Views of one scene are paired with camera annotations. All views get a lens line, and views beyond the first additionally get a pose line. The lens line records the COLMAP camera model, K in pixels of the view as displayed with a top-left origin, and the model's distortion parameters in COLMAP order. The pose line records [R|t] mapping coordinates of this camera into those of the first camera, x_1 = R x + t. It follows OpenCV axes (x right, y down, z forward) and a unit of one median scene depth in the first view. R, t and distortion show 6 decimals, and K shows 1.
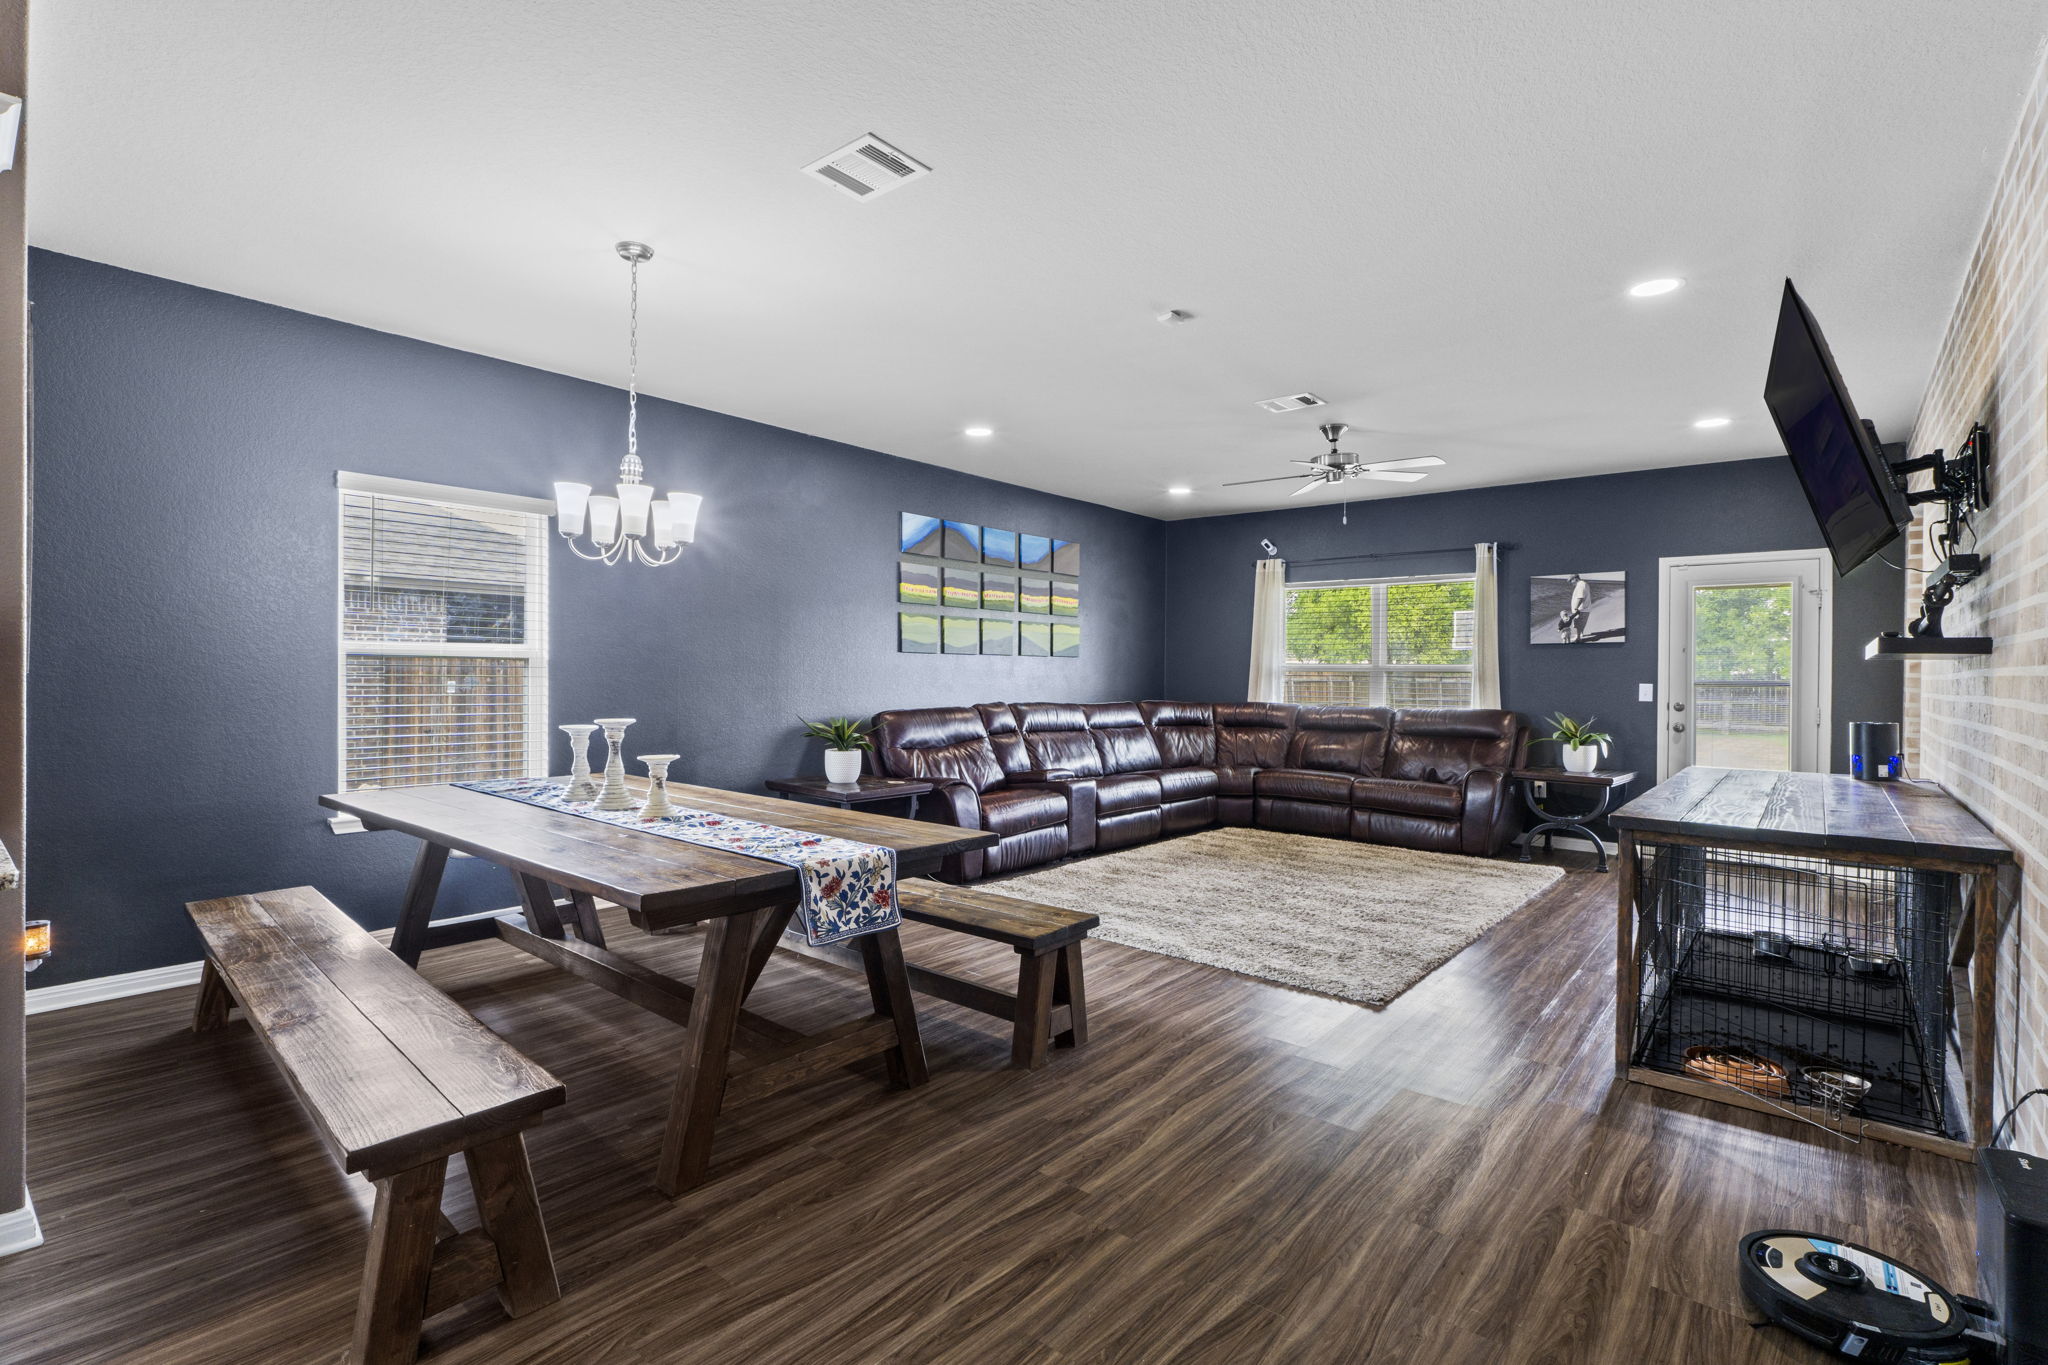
lens RADIAL K [[952.9, 0, 1027.2], [0, 952.9, 671.3], [0, 0, 1]] dist [-0.002502, -0.000178]
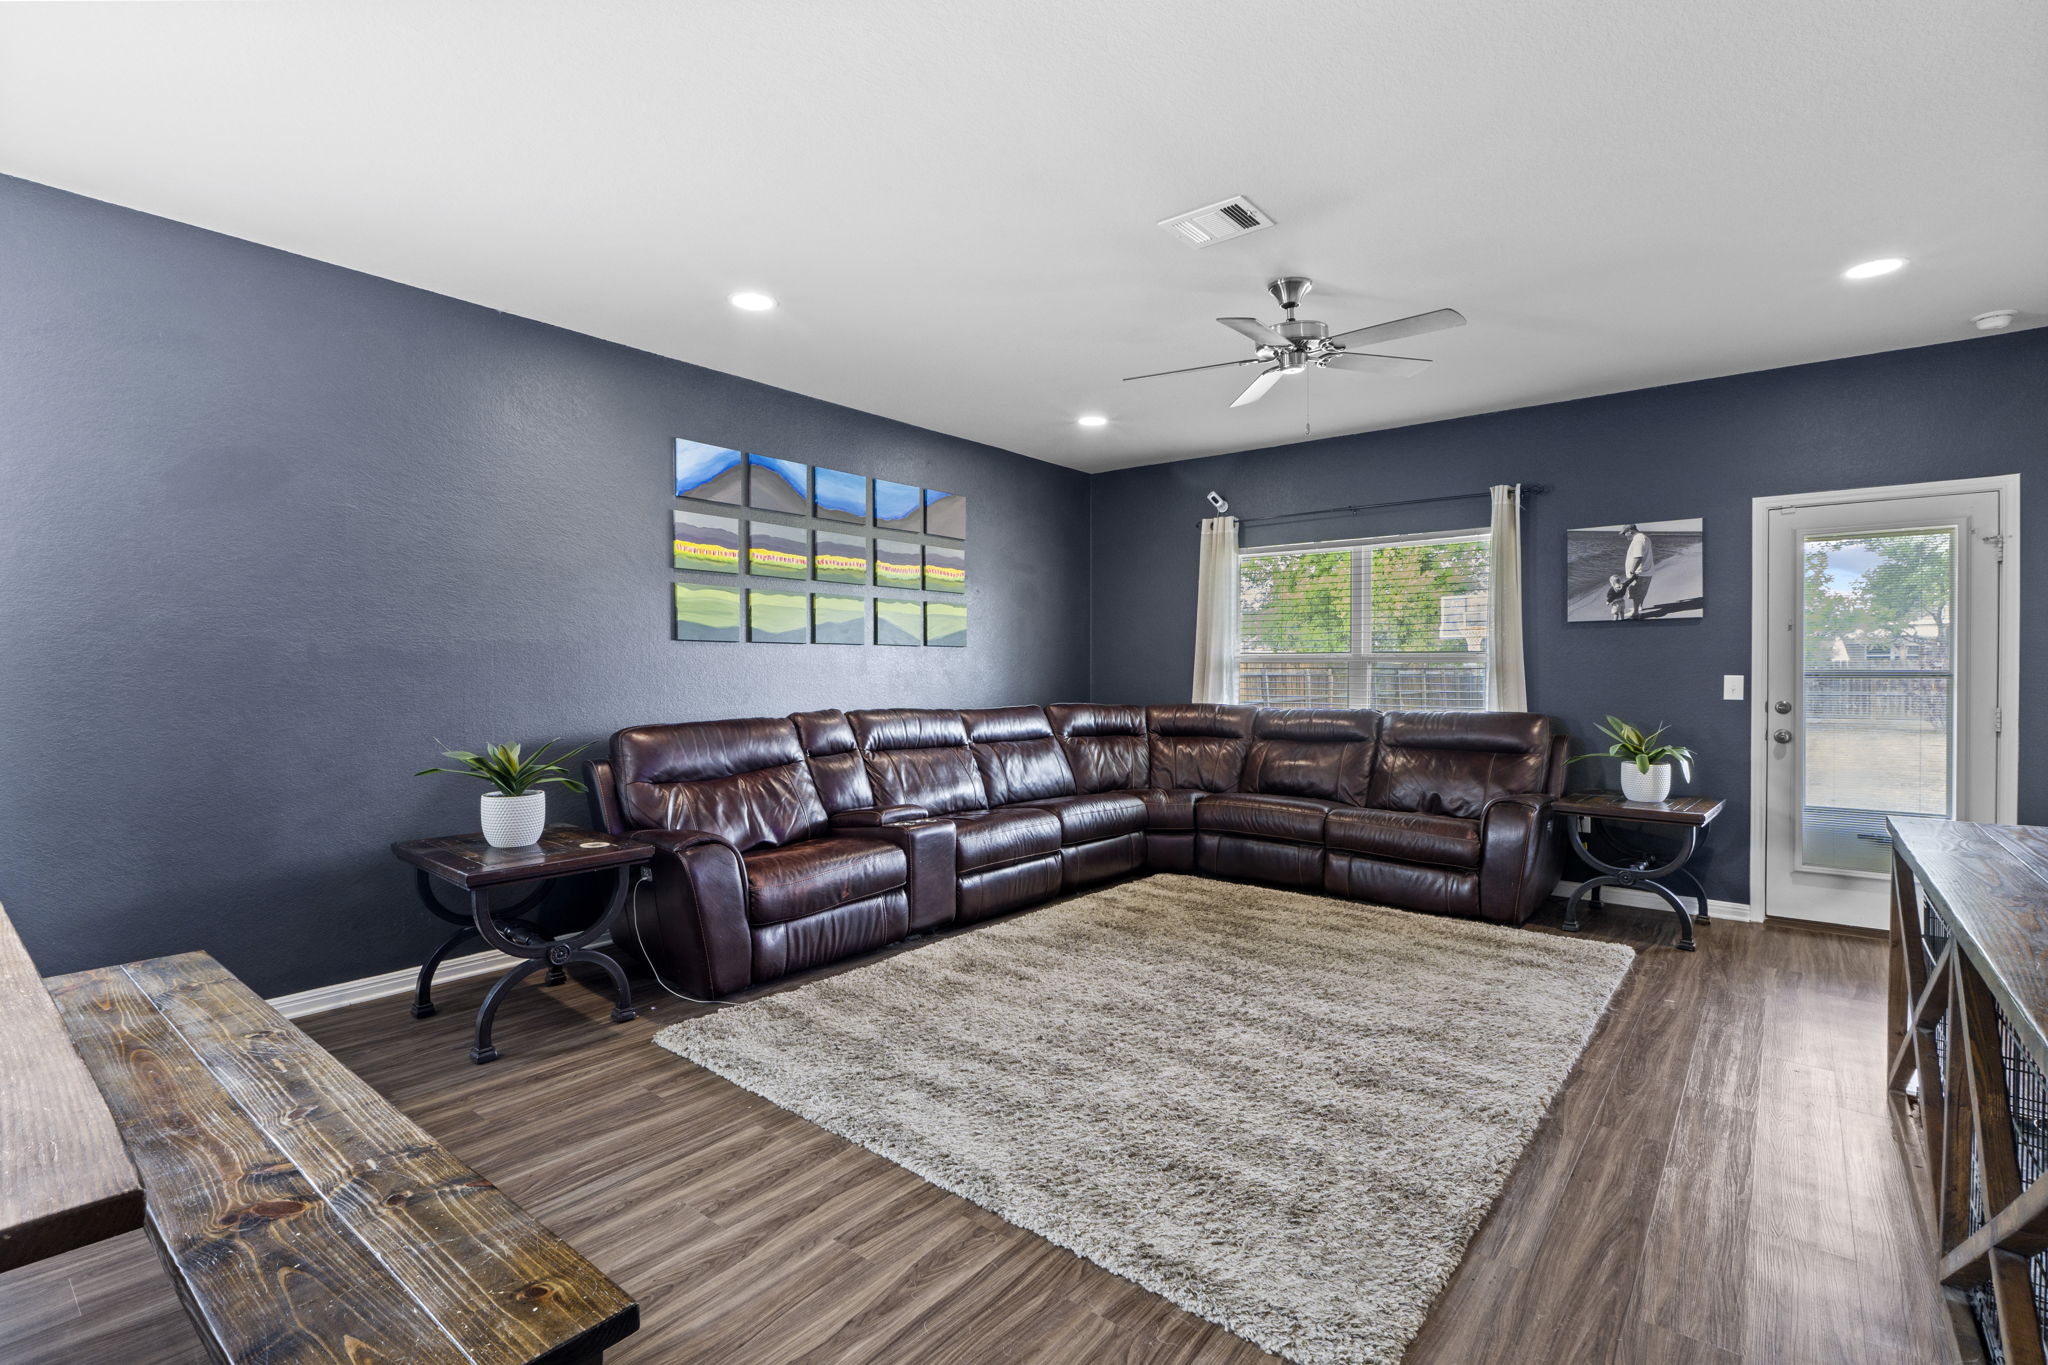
lens RADIAL K [[946.5, 0, 1025.9], [0, 946.5, 674.3], [0, 0, 1]] dist [-0.003722, -0.000316]
pose [[0.999846, -0.009908, 0.014517, 0.105665], [0.009796, 0.999922, 0.007766, 0.001764], [-0.014593, -0.007622, 0.999864, 0.289623]]
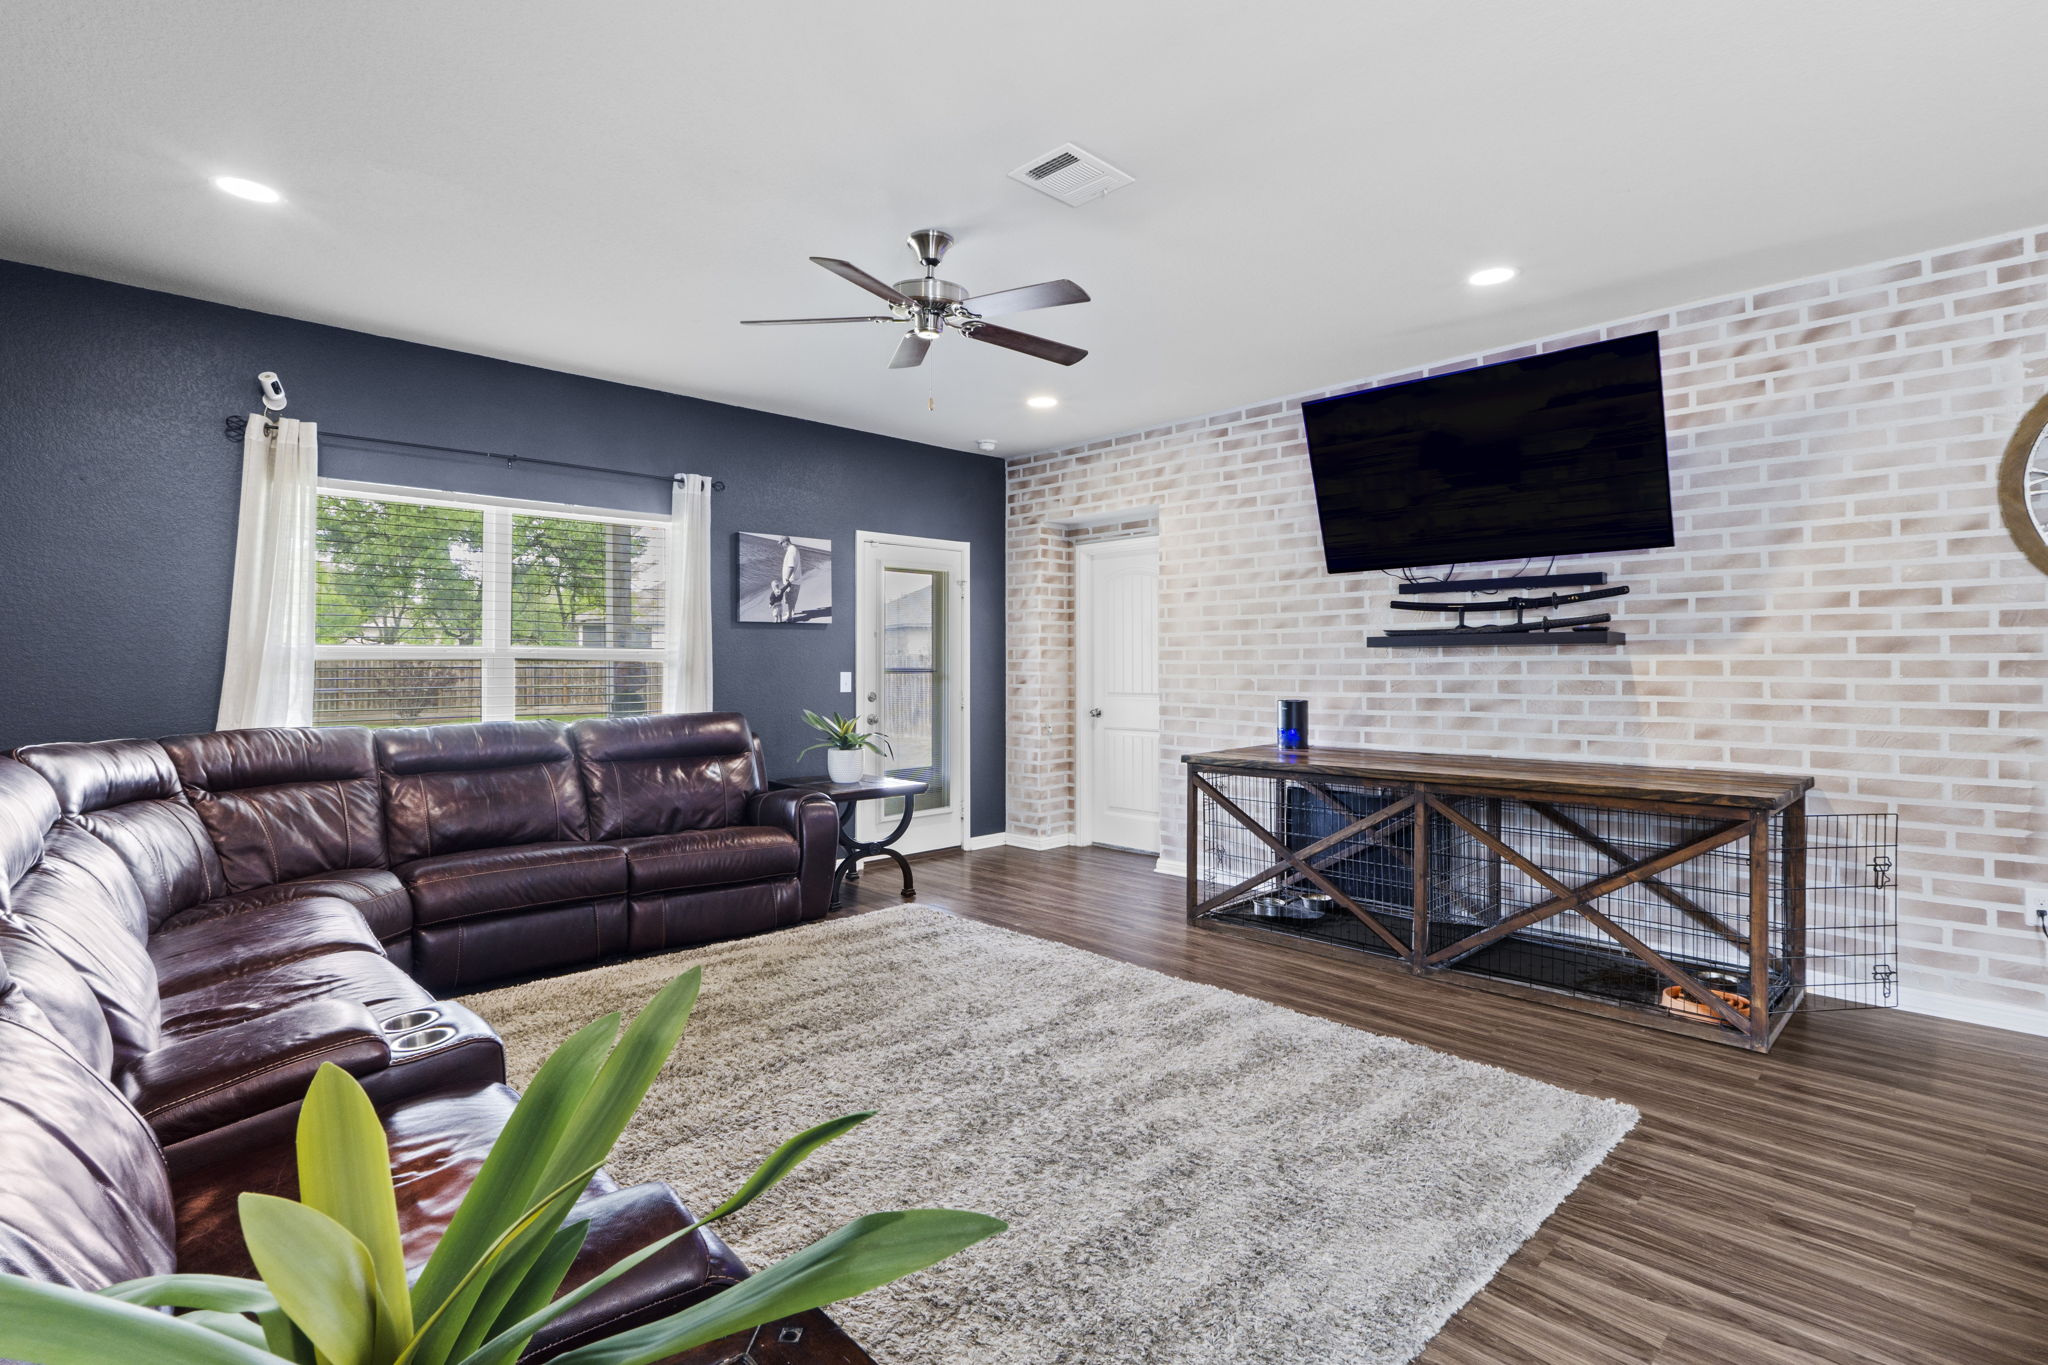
lens RADIAL K [[978.9, 0, 1015.0], [0, 978.9, 658.0], [0, 0, 1]] dist [-0.010291, -0.000462]
pose [[0.107093, -0.002587, 0.994246, -0.218120], [0.000131, 0.999997, 0.002587, -0.002012], [-0.994249, -0.000147, 0.107093, 0.722421]]
